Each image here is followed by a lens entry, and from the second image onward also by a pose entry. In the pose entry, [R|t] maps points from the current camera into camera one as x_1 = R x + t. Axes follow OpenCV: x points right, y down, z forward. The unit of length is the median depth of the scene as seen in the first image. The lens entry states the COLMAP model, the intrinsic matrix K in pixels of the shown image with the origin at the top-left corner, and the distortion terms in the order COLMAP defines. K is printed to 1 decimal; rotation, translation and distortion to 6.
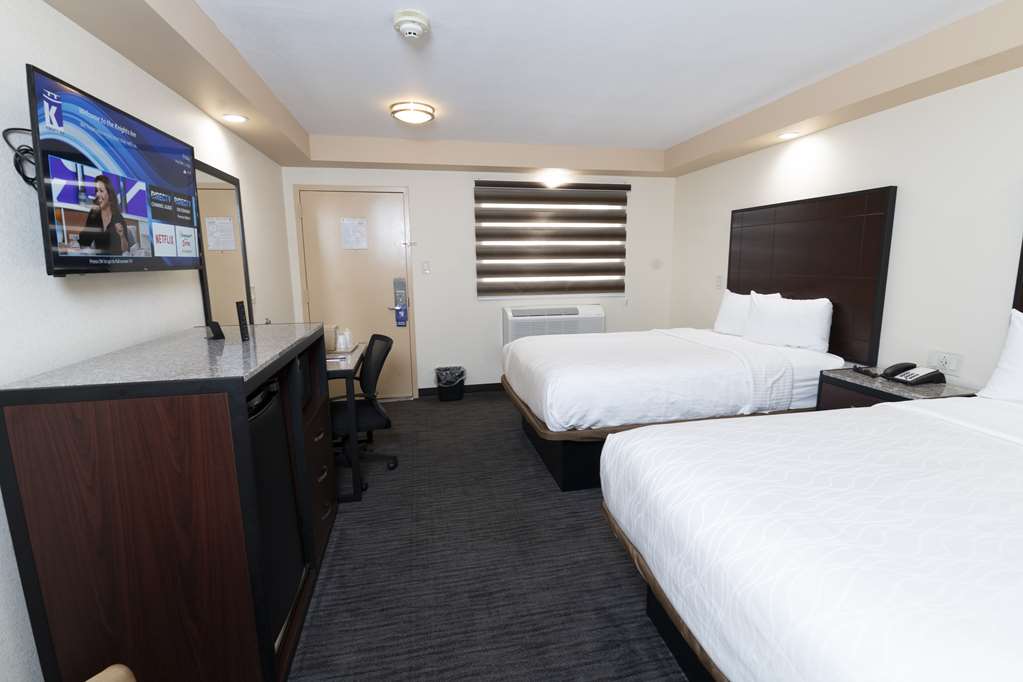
lens RADIAL K [[473.6, 0, 511.5], [0, 473.6, 341.0], [0, 0, 1]] dist [0.000112, -0.000012]
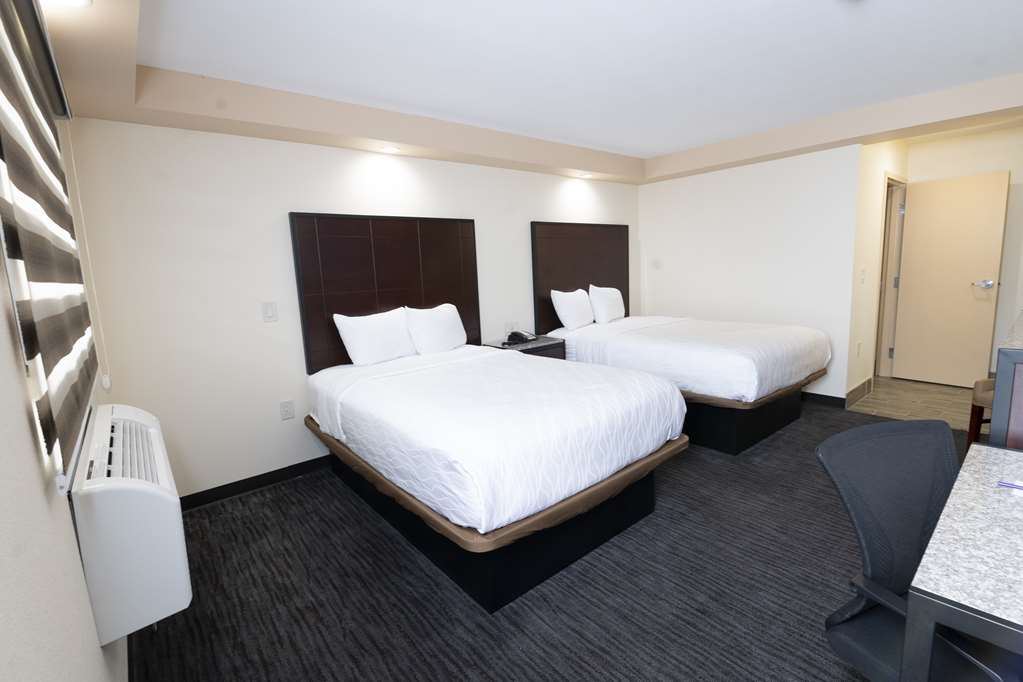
lens RADIAL K [[460.2, 0, 511.5], [0, 460.2, 341.0], [0, 0, 1]] dist [0.000334, 0.000026]
pose [[-0.476698, -0.100608, 0.873291, -0.414768], [0.206621, 0.952774, 0.222551, -0.209715], [-0.854439, 0.286530, -0.433398, 1.300214]]
